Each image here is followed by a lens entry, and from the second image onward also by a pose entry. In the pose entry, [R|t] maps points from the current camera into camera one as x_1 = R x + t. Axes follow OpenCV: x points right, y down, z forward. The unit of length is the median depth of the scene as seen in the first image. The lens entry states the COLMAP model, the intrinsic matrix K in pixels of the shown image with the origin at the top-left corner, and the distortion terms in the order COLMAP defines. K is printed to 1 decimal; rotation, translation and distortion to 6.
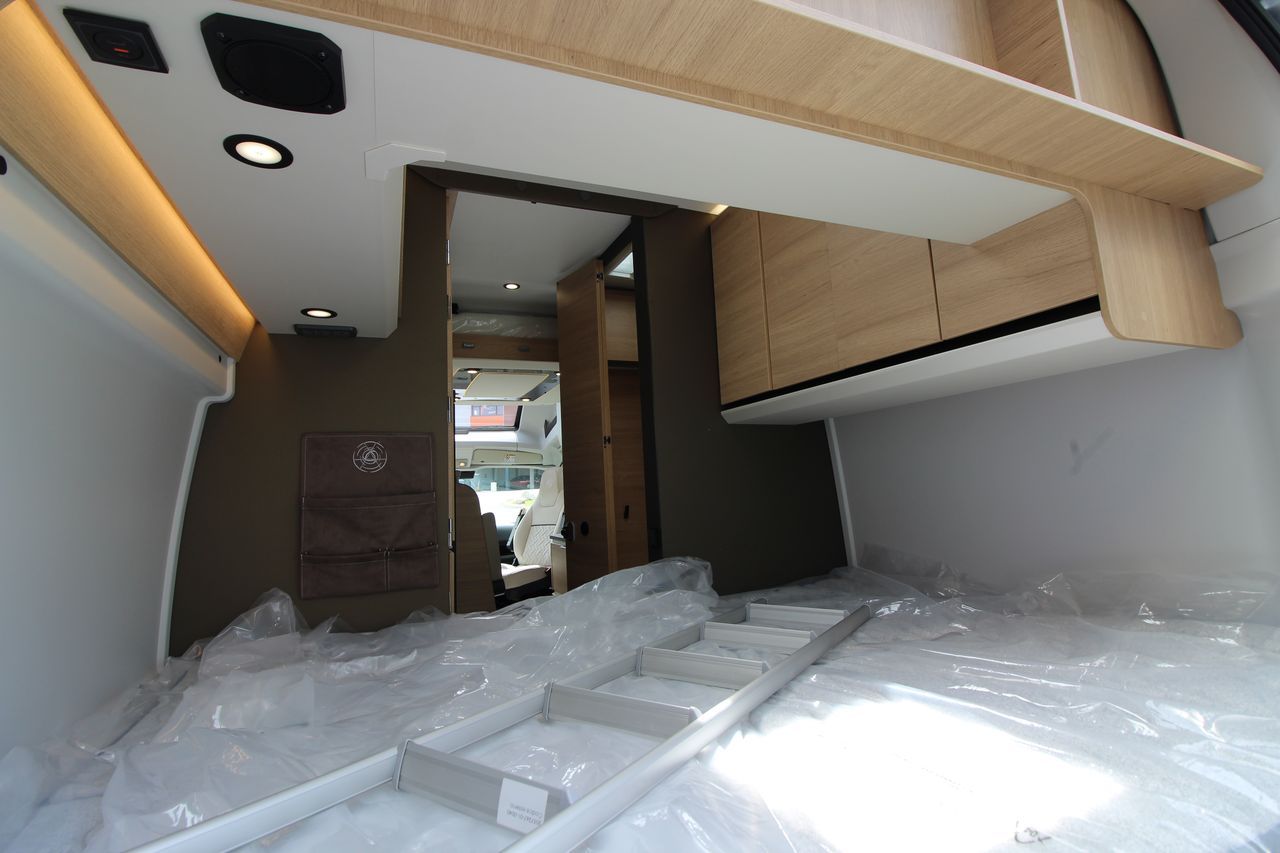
lens RADIAL K [[591.9, 0, 632.1], [0, 591.9, 406.0], [0, 0, 1]] dist [-0.015300, -0.004254]
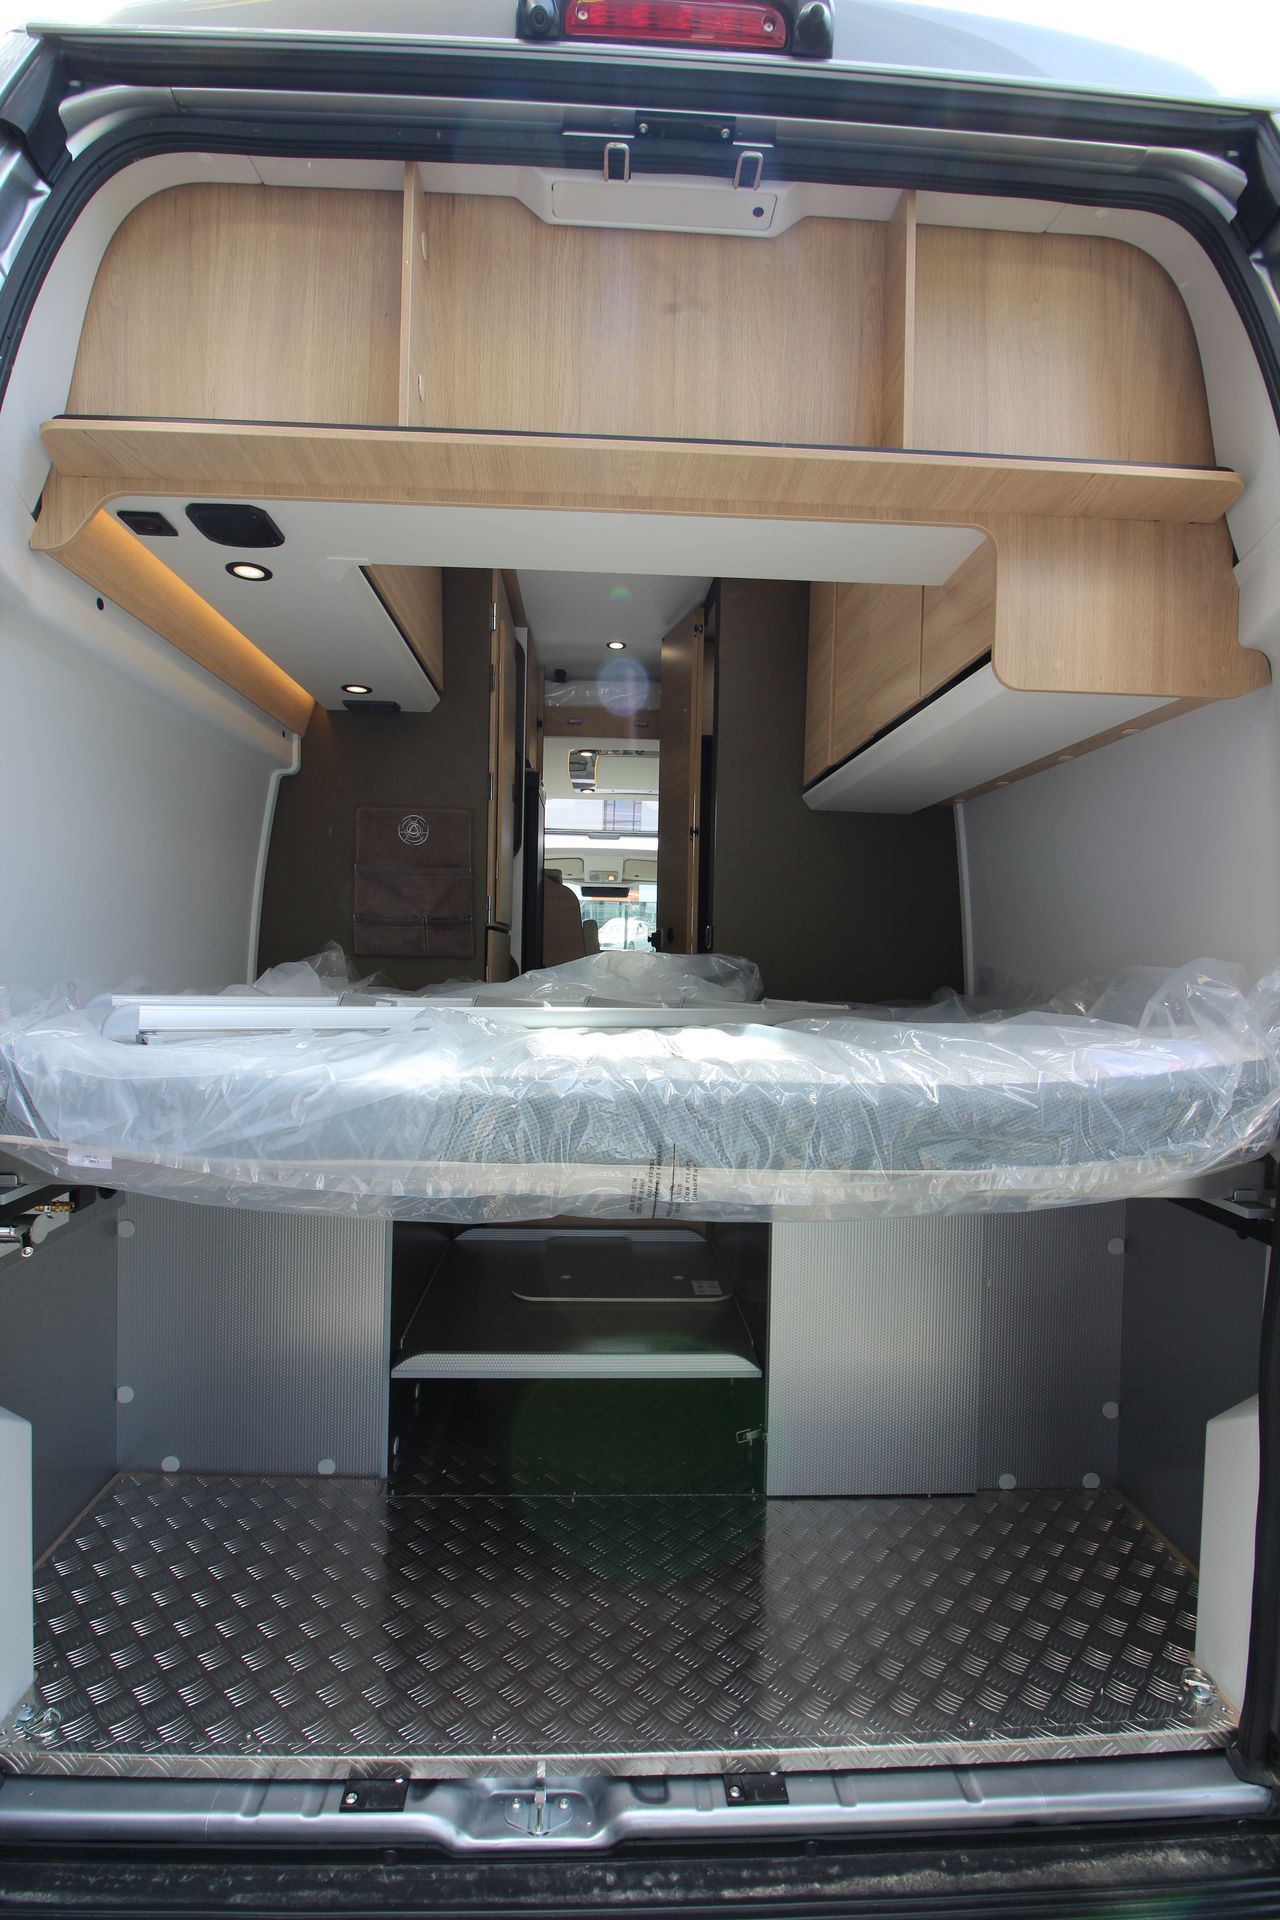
lens RADIAL K [[887.9, 0, 621.3], [0, 887.9, 975.2], [0, 0, 1]] dist [-0.015300, -0.004254]
pose [[0.934745, 0.077956, -0.346662, 0.493686], [-0.017310, 0.984468, 0.174708, 0.062344], [0.354897, -0.157306, 0.921576, -0.380040]]
